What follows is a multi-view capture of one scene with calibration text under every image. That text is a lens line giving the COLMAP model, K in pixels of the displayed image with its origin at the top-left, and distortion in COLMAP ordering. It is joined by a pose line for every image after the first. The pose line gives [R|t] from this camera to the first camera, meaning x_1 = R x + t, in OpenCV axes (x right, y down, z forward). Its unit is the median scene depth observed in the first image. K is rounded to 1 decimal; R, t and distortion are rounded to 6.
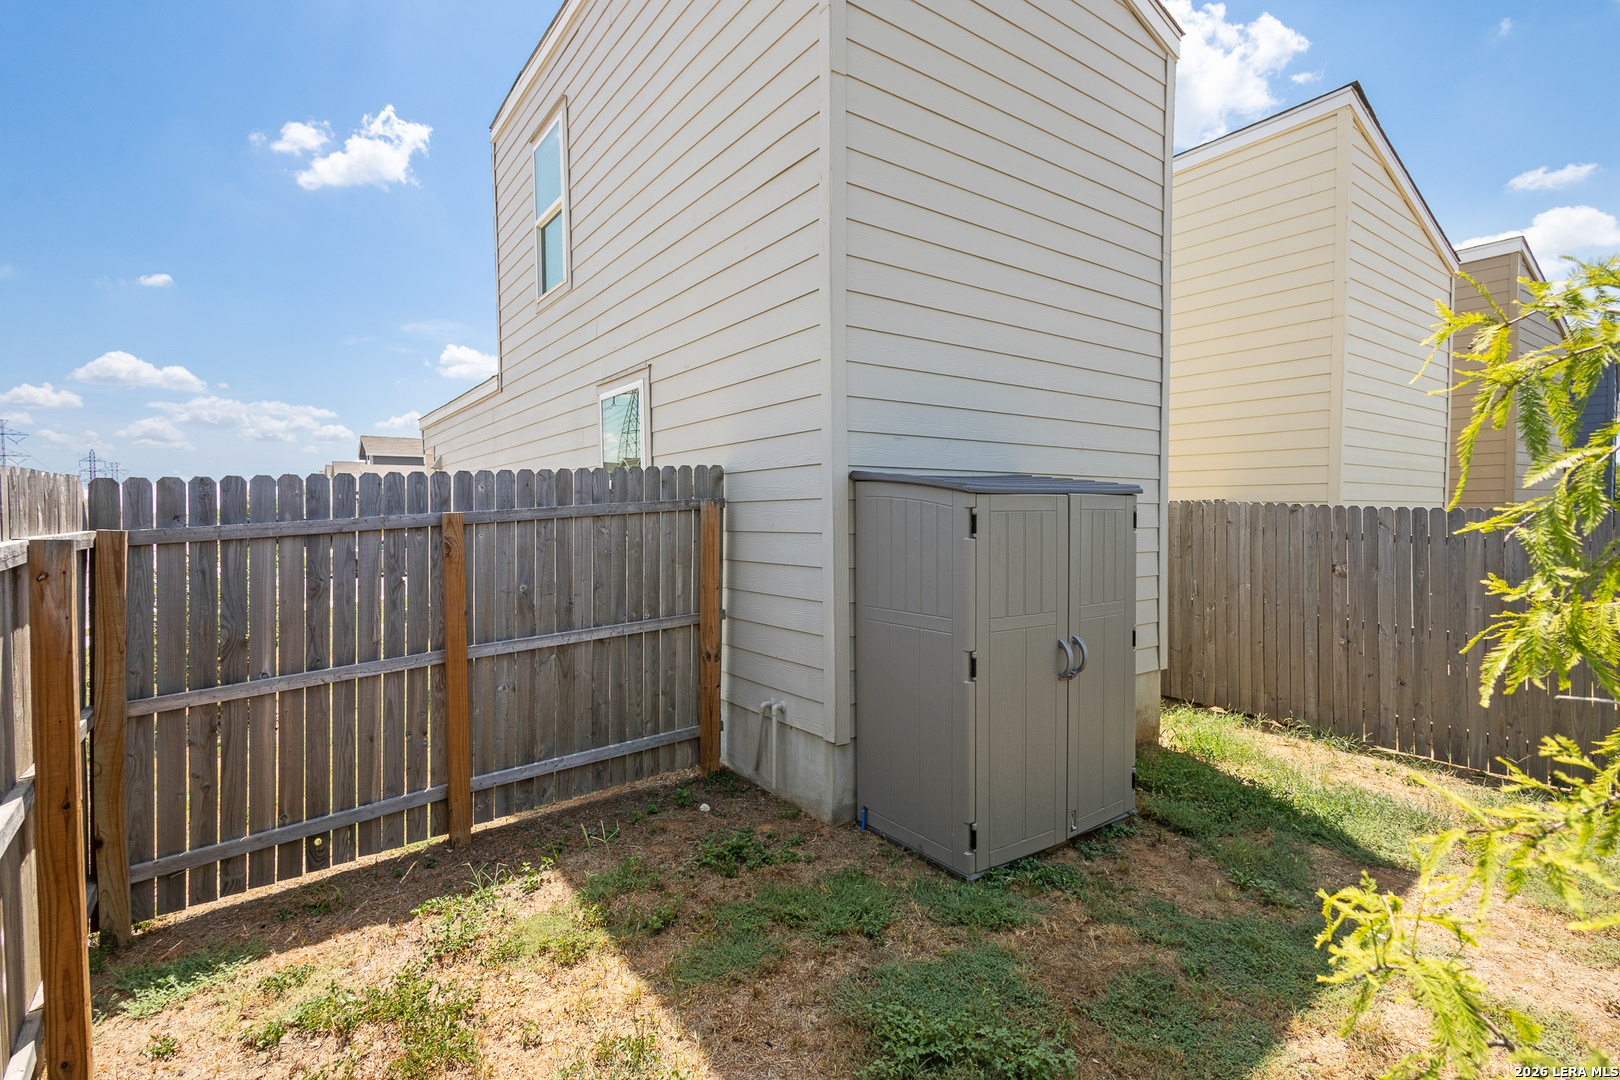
lens RADIAL K [[747.3, 0, 805.3], [0, 747.3, 586.1], [0, 0, 1]] dist [0.010062, -0.001535]
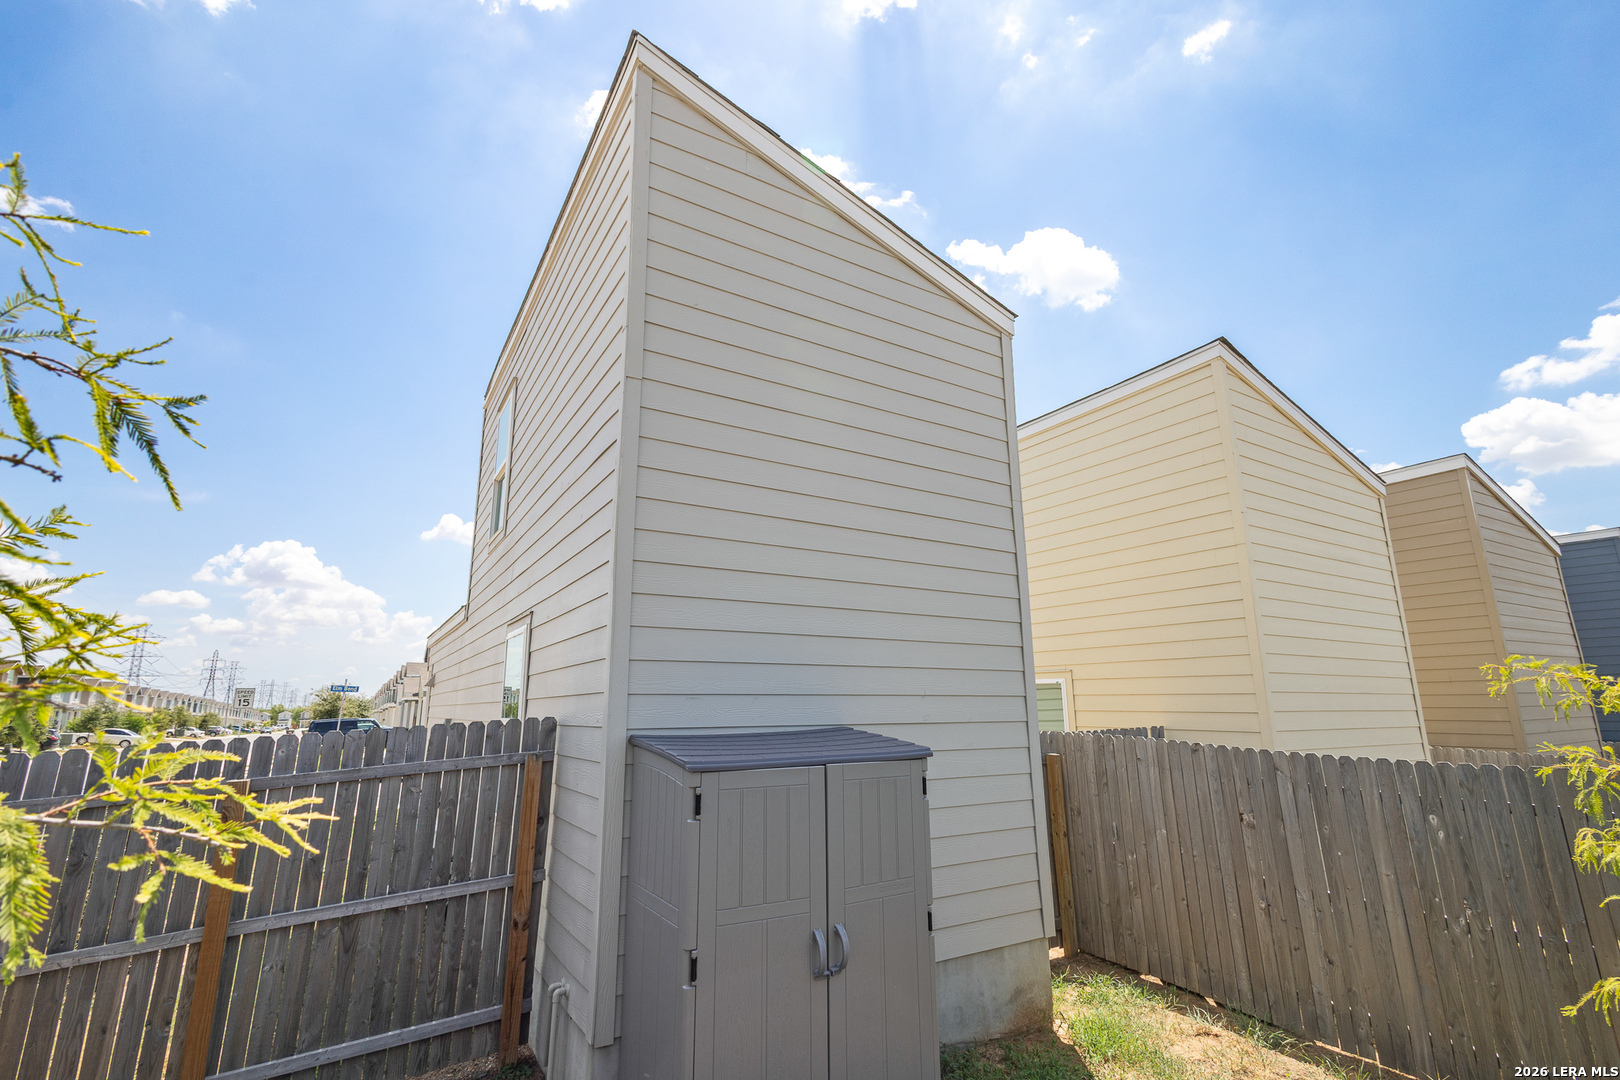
lens RADIAL K [[747.3, 0, 805.3], [0, 747.3, 586.1], [0, 0, 1]] dist [0.010062, -0.001535]
pose [[0.996656, -0.020319, -0.079148, 0.272677], [-0.000404, 0.967354, -0.253428, -0.068355], [0.081714, 0.252612, 0.964111, 0.010456]]
